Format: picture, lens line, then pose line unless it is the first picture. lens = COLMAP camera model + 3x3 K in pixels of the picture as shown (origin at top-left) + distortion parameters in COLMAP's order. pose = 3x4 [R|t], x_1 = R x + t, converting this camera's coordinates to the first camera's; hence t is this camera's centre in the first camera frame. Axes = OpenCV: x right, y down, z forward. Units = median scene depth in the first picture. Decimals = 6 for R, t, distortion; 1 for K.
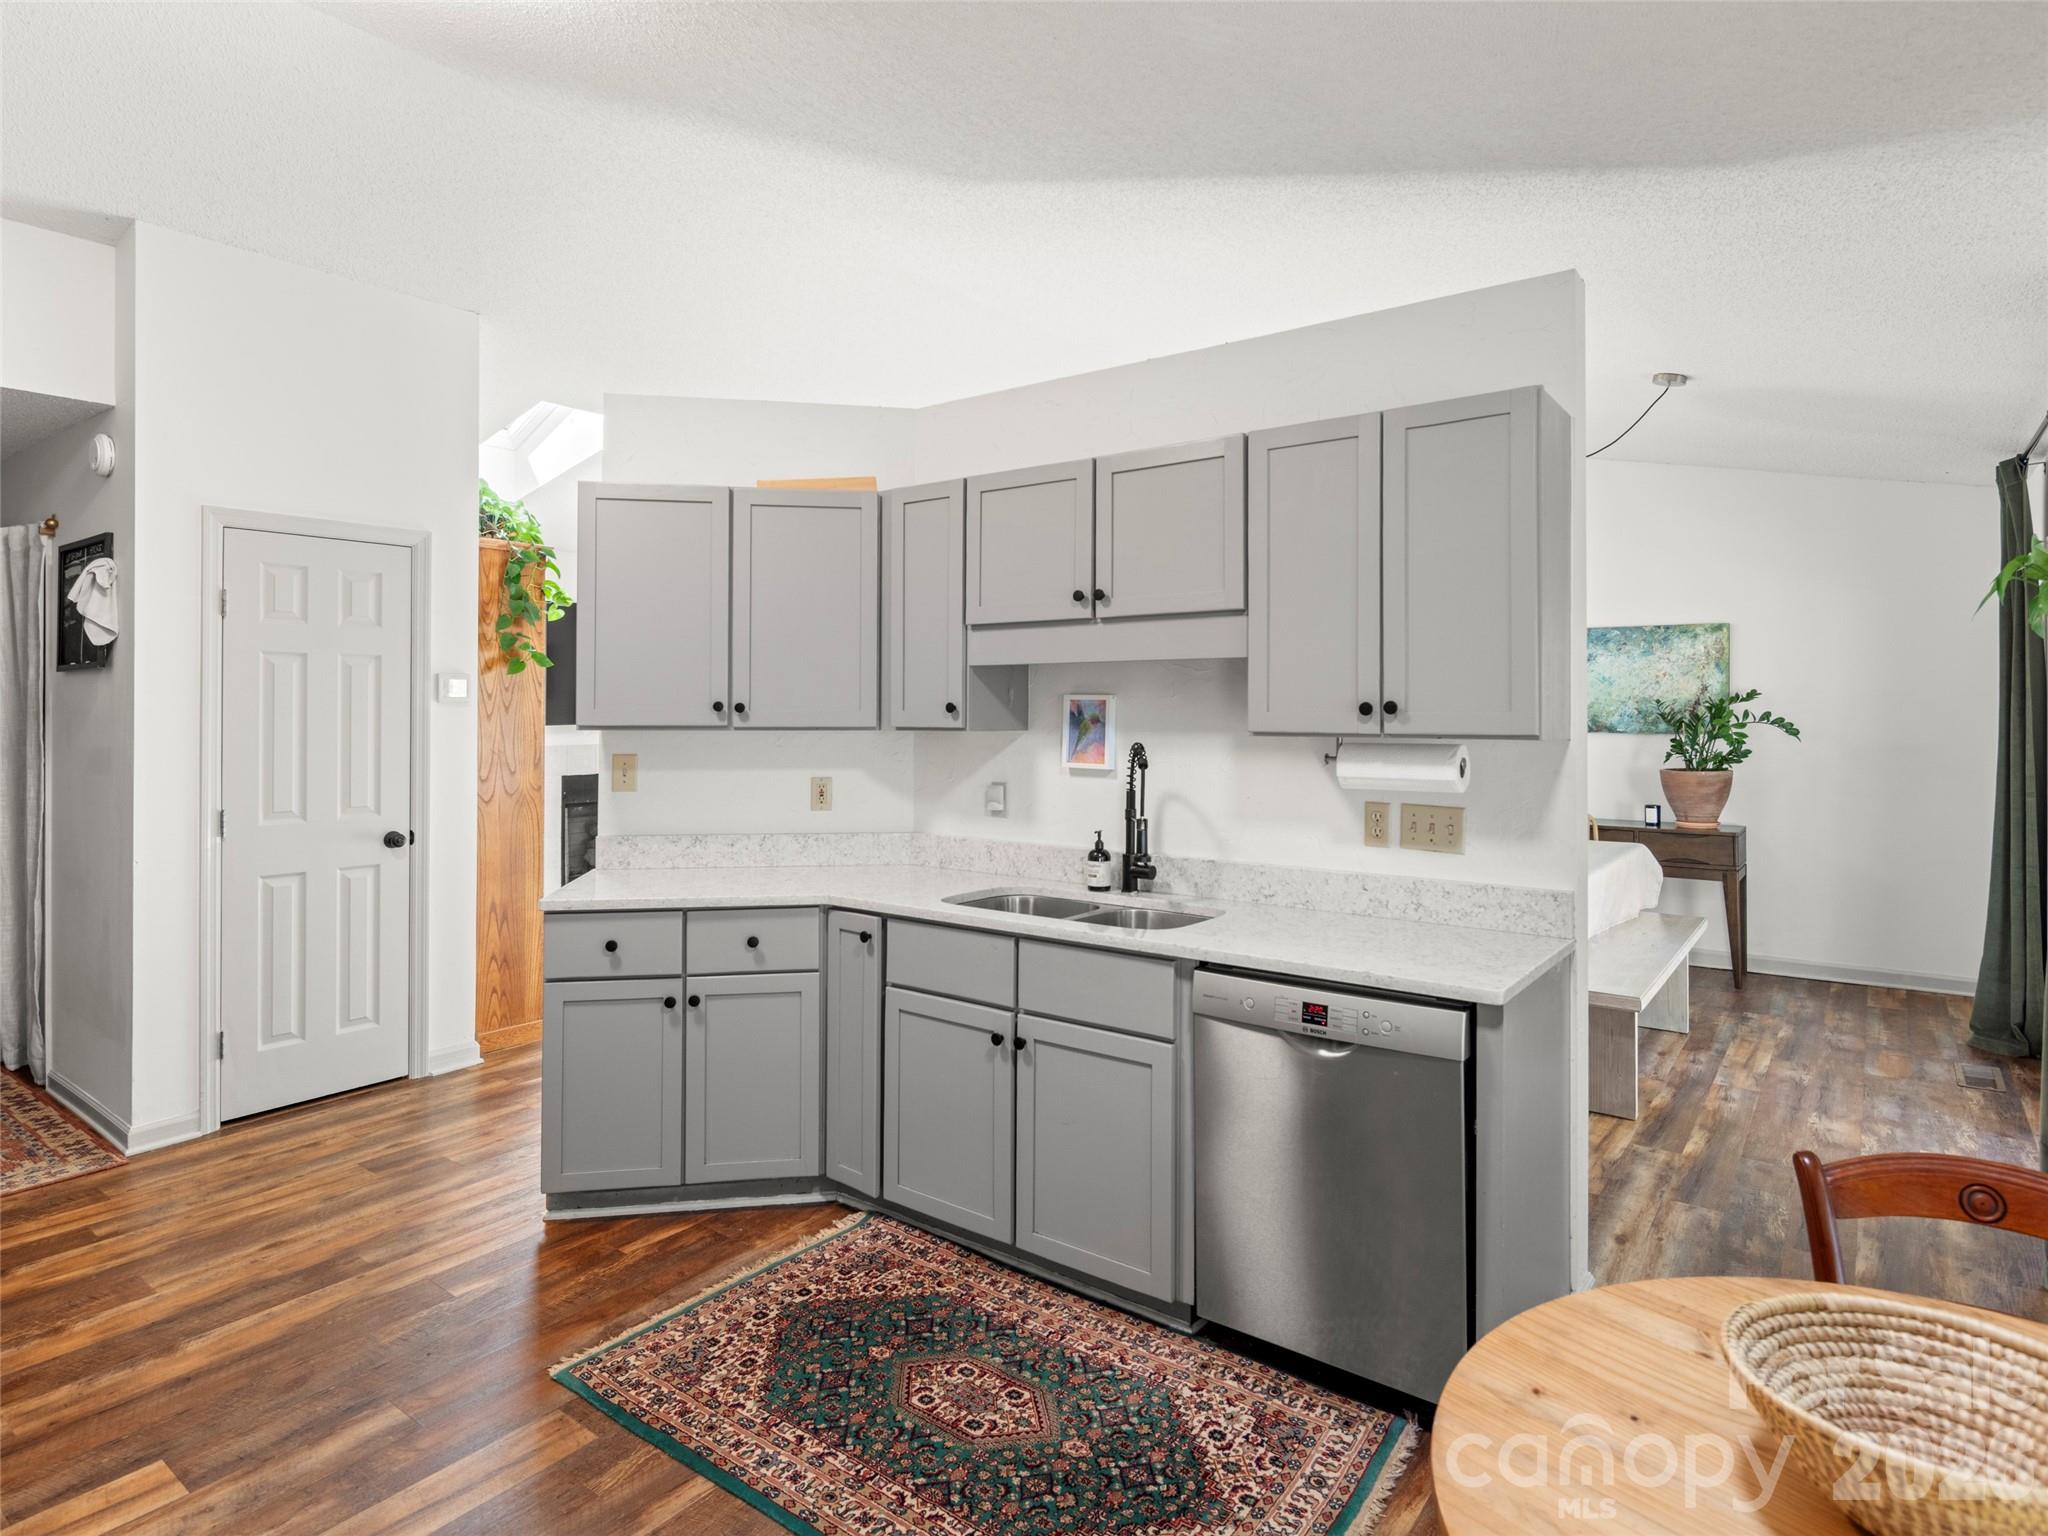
lens RADIAL K [[1120.5, 0, 1077.1], [0, 1120.5, 706.6], [0, 0, 1]] dist [0.003525, -0.006441]
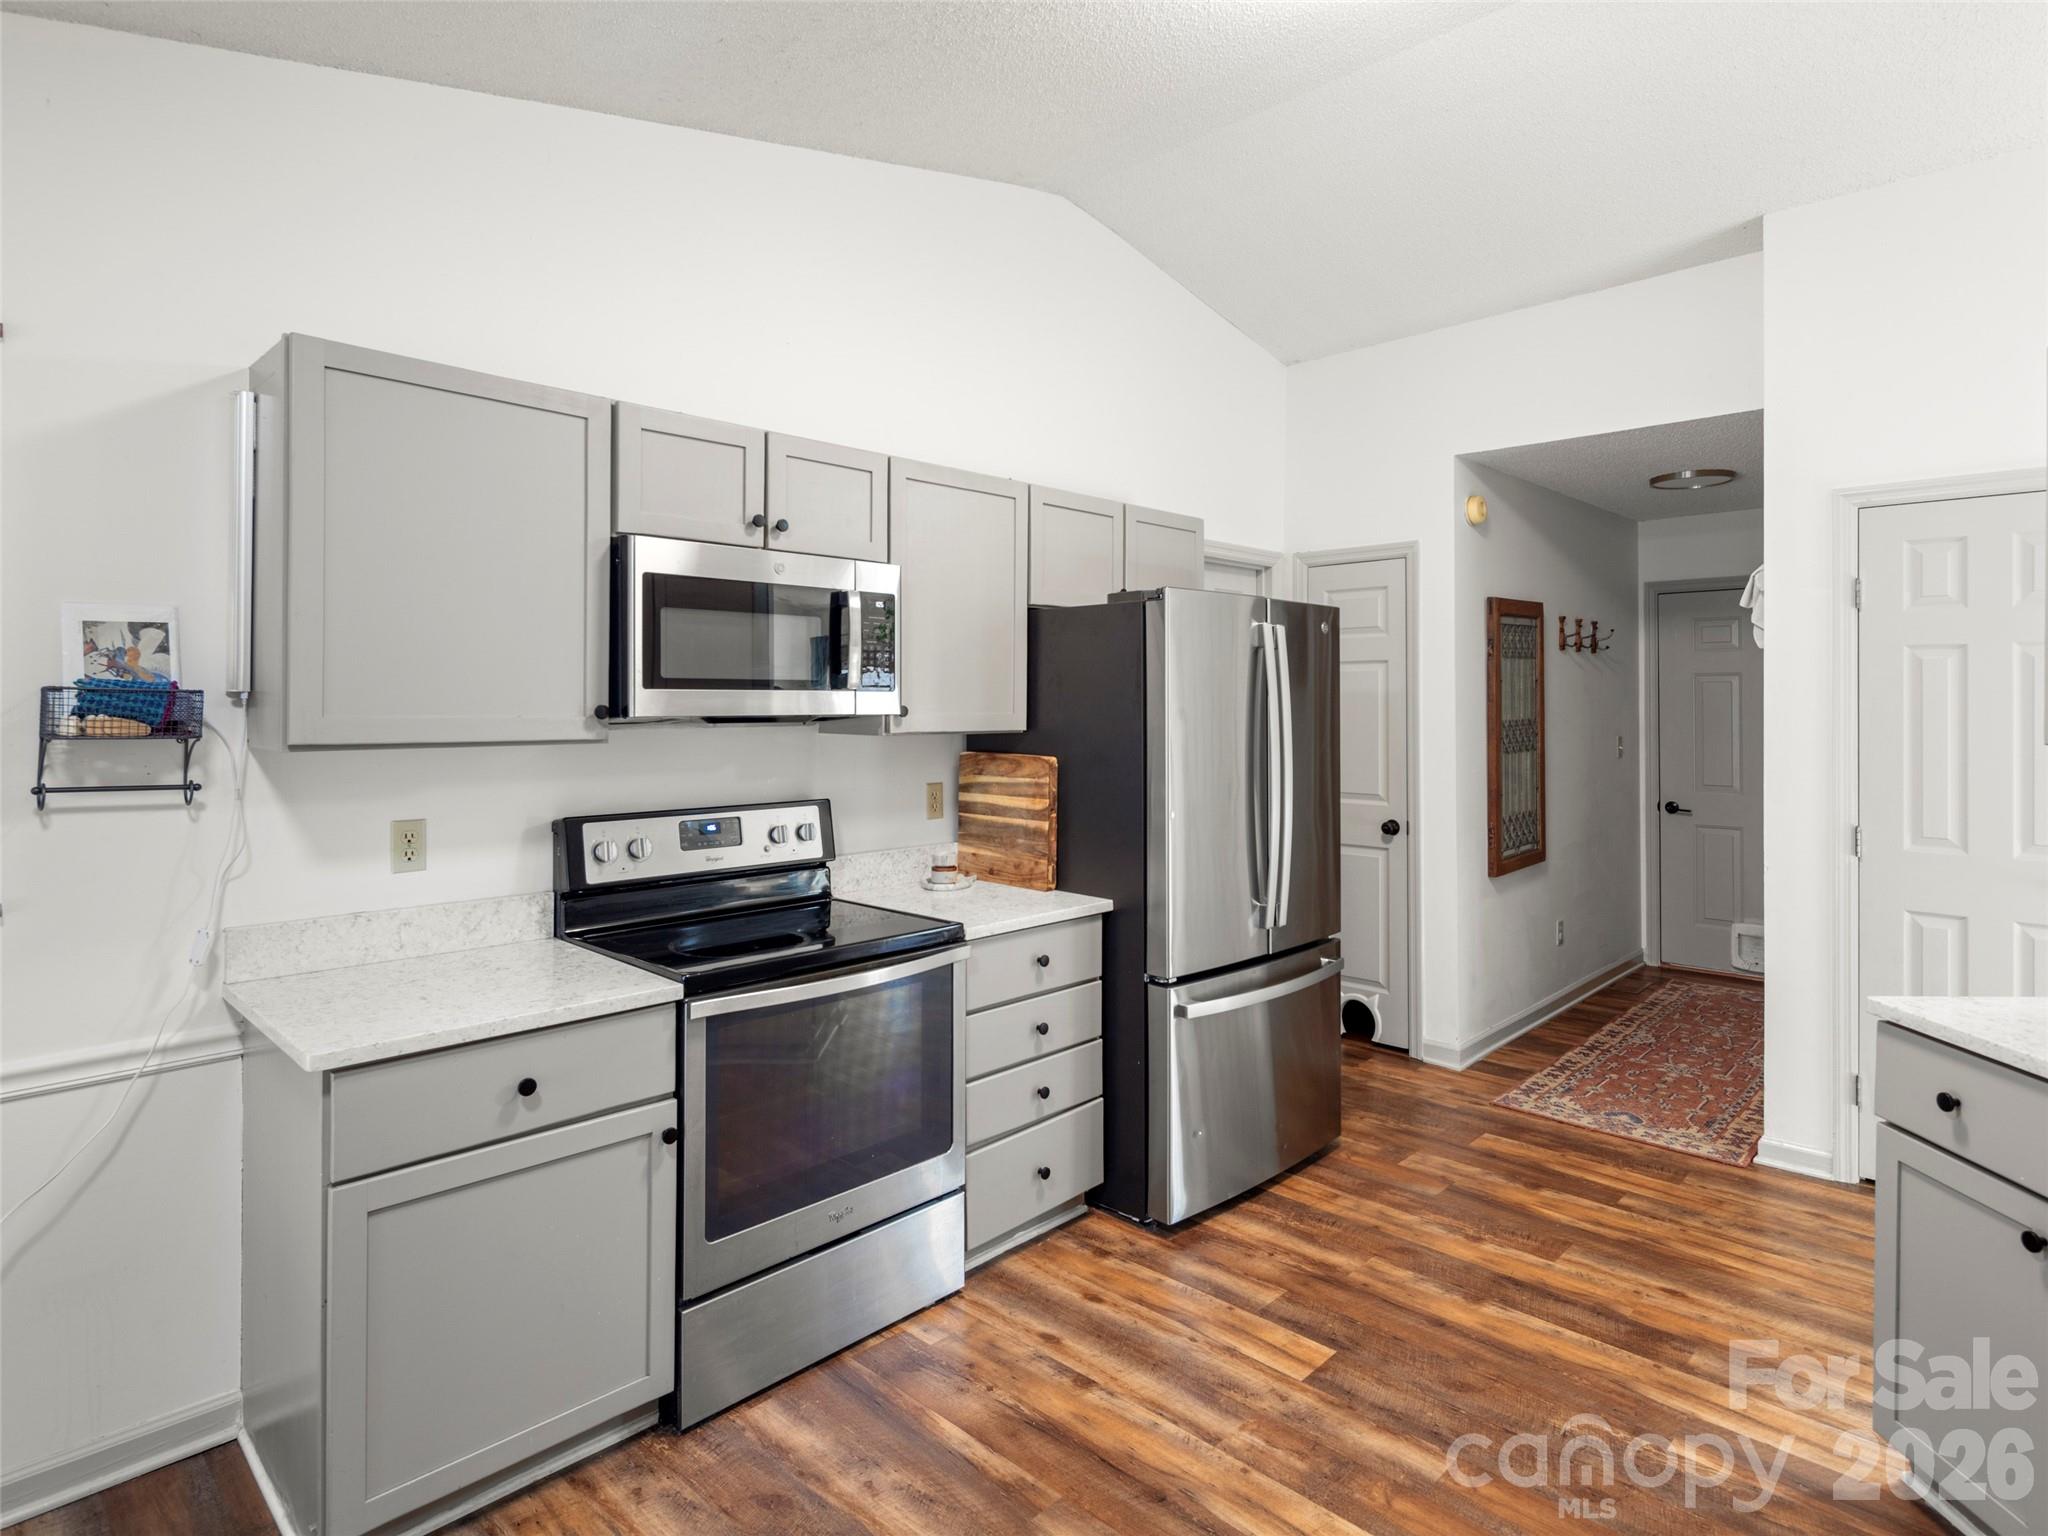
lens RADIAL K [[1120.5, 0, 1003.3], [0, 1120.5, 689.6], [0, 0, 1]] dist [0.003525, -0.006441]
pose [[-0.158178, -0.005883, -0.987393, 0.263660], [-0.007511, 0.999960, -0.004755, -0.008190], [0.987382, 0.006664, -0.158216, 0.547569]]
